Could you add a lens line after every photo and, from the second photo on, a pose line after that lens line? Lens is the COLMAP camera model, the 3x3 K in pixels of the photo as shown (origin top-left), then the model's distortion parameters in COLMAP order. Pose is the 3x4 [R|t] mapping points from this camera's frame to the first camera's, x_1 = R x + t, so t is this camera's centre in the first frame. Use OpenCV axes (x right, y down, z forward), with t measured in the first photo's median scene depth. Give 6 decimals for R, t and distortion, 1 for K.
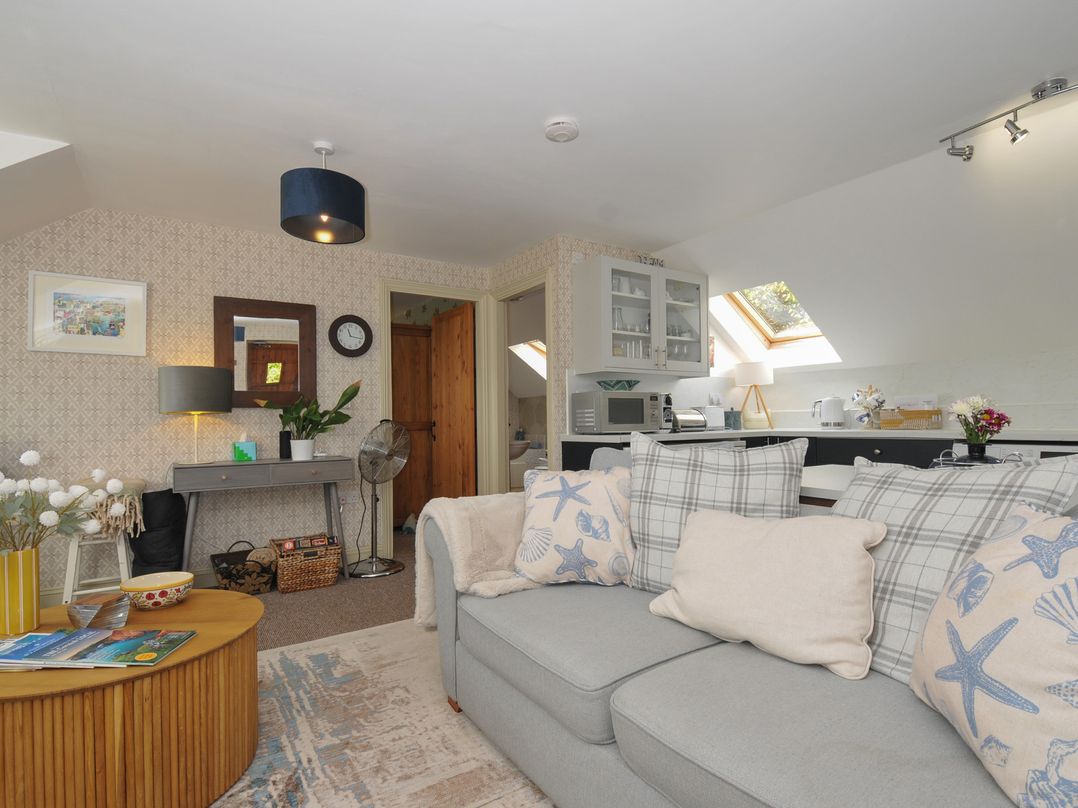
lens RADIAL K [[550.0, 0, 543.2], [0, 550.0, 411.0], [0, 0, 1]] dist [-0.017281, -0.004509]
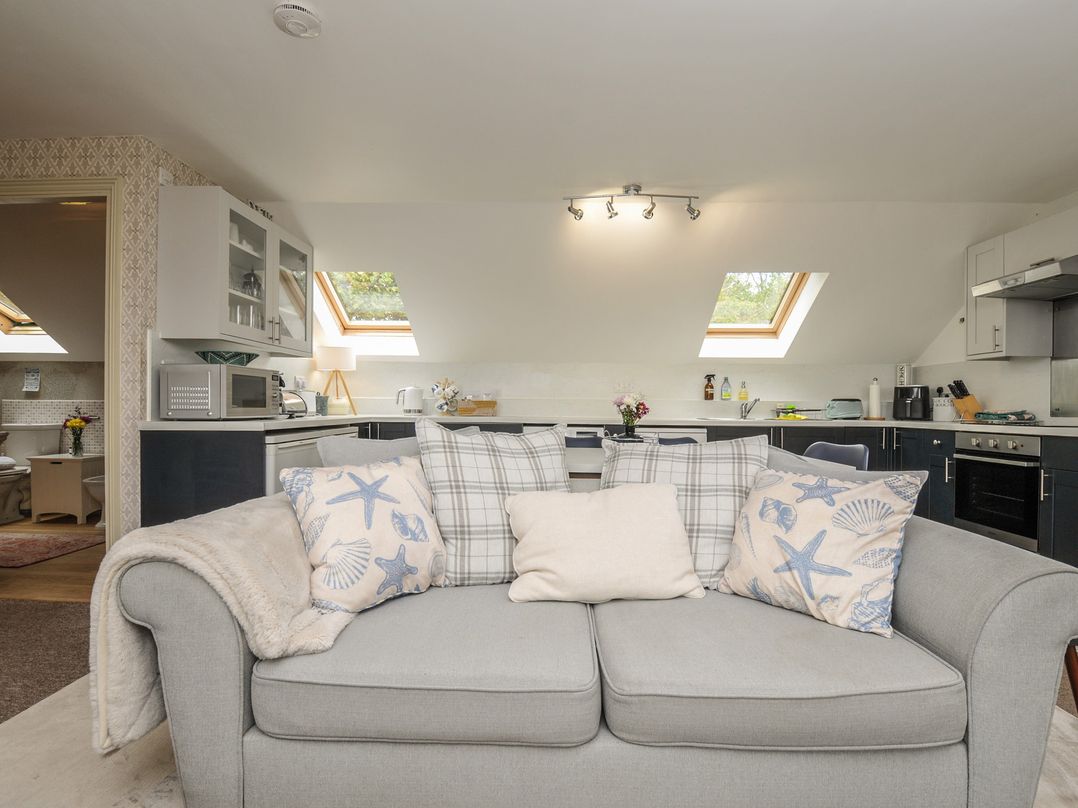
lens RADIAL K [[550.0, 0, 541.4], [0, 550.0, 407.6], [0, 0, 1]] dist [-0.017281, -0.004509]
pose [[0.556867, 0.018470, 0.830397, -0.314276], [-0.033091, 0.999452, -0.000040, 0.010804], [-0.829943, -0.027456, 0.557173, 0.224315]]
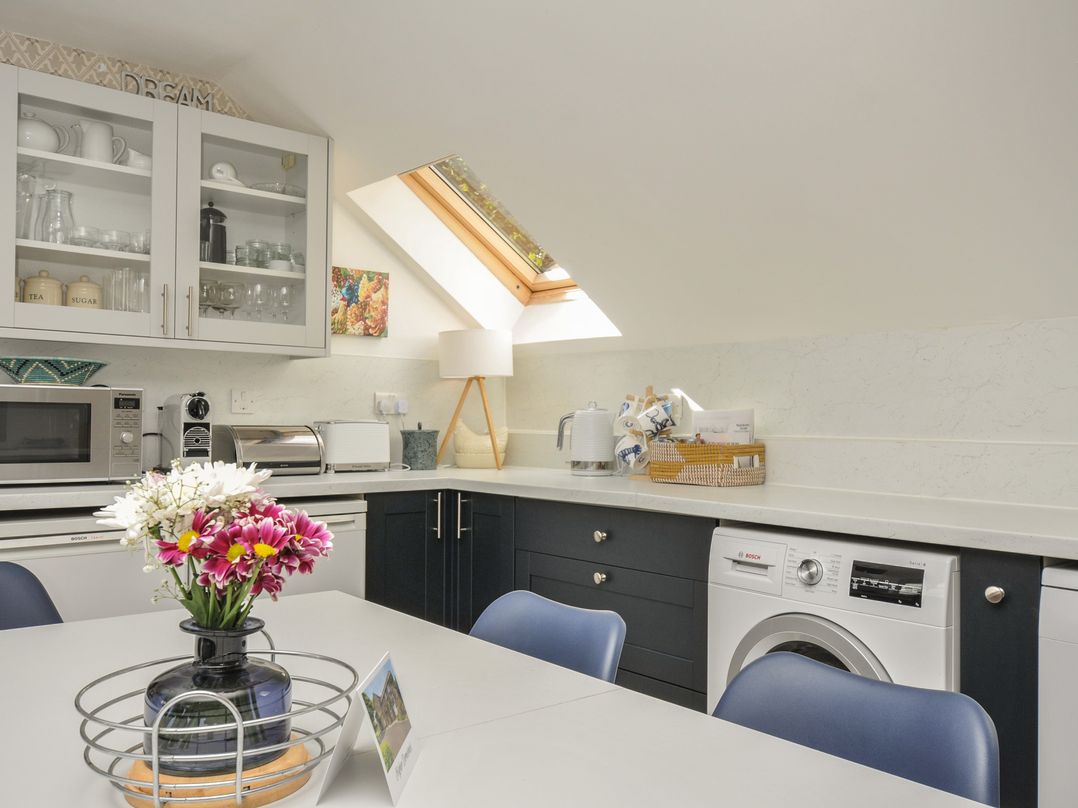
lens RADIAL K [[893.9, 0, 539.4], [0, 893.9, 403.9], [0, 0, 1]] dist [-0.014179, -0.015123]
pose [[0.993285, 0.021587, 0.113661, 0.518655], [-0.020978, 0.999758, -0.006549, -0.028983], [-0.113775, 0.004121, 0.993498, 0.320922]]
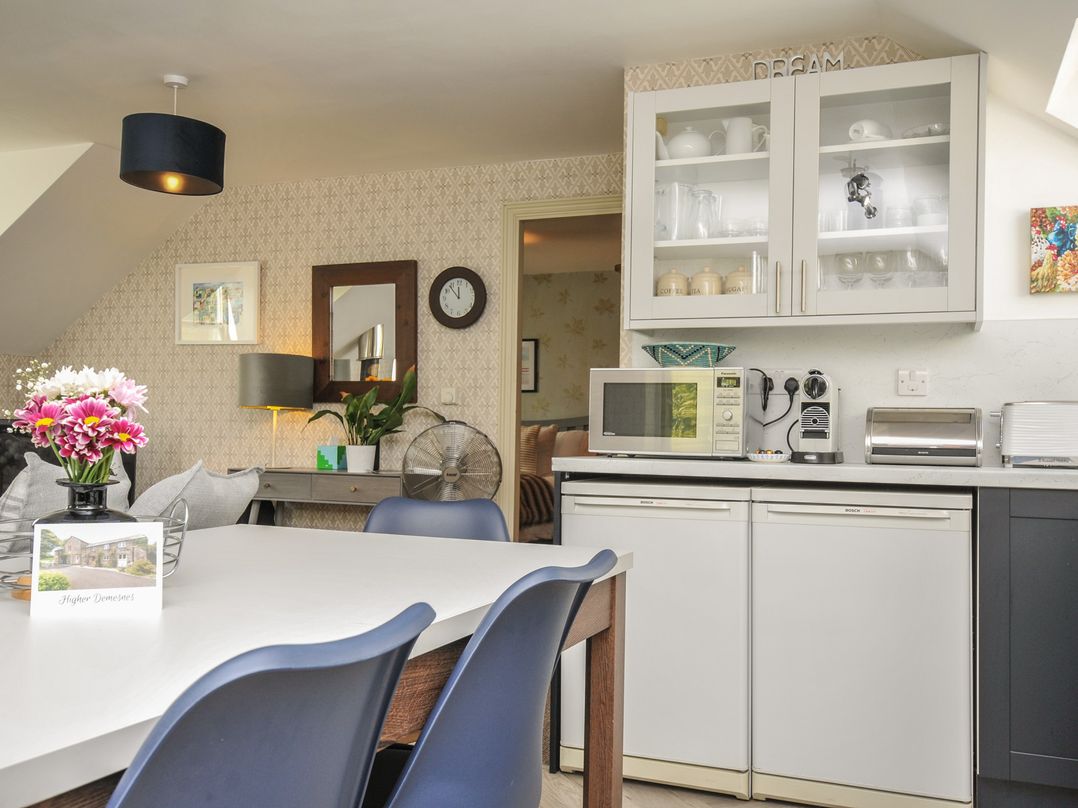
lens RADIAL K [[979.6, 0, 545.9], [0, 979.6, 411.3], [0, 0, 1]] dist [0.022863, 0.000000]
pose [[0.569403, 0.009242, -0.822006, 0.895031], [-0.009830, 0.999942, 0.004433, -0.002682], [0.822000, 0.005556, 0.569461, 0.496920]]
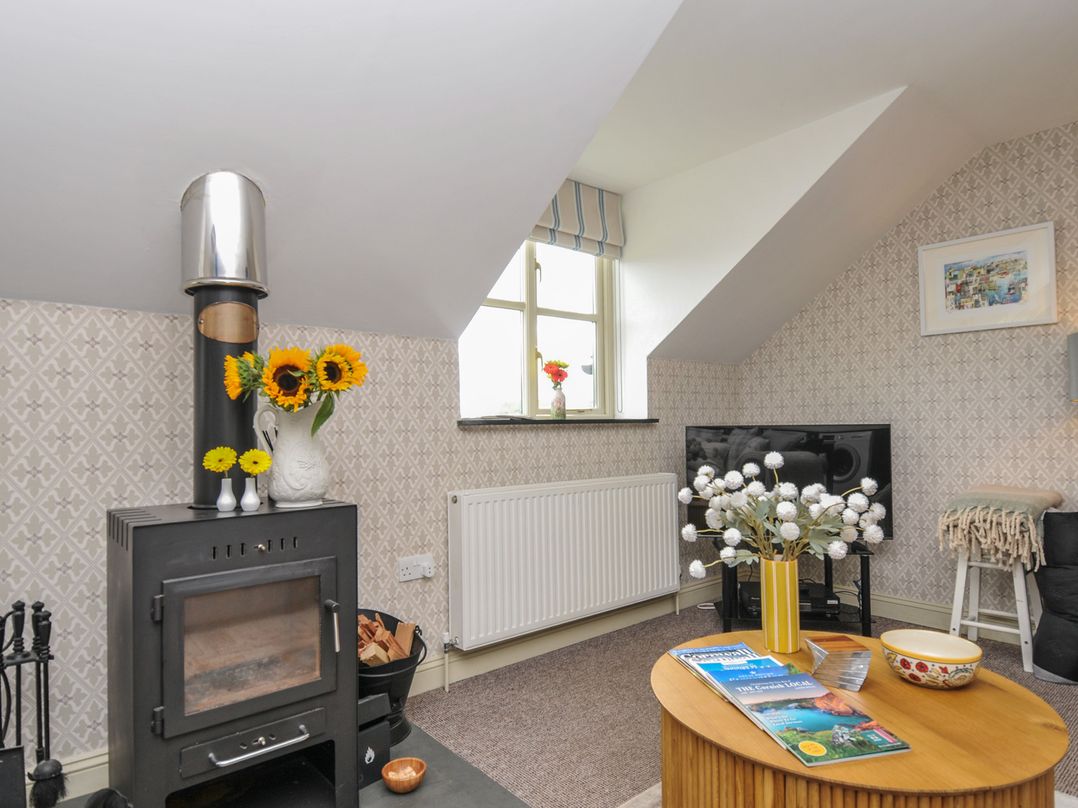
lens RADIAL K [[639.6, 0, 551.8], [0, 639.6, 412.9], [0, 0, 1]] dist [0.001683, -0.008428]
pose [[0.117514, -0.009309, -0.993028, 0.030939], [0.035310, 0.999363, -0.005190, 0.000097], [0.992443, -0.034454, 0.117768, 0.241567]]
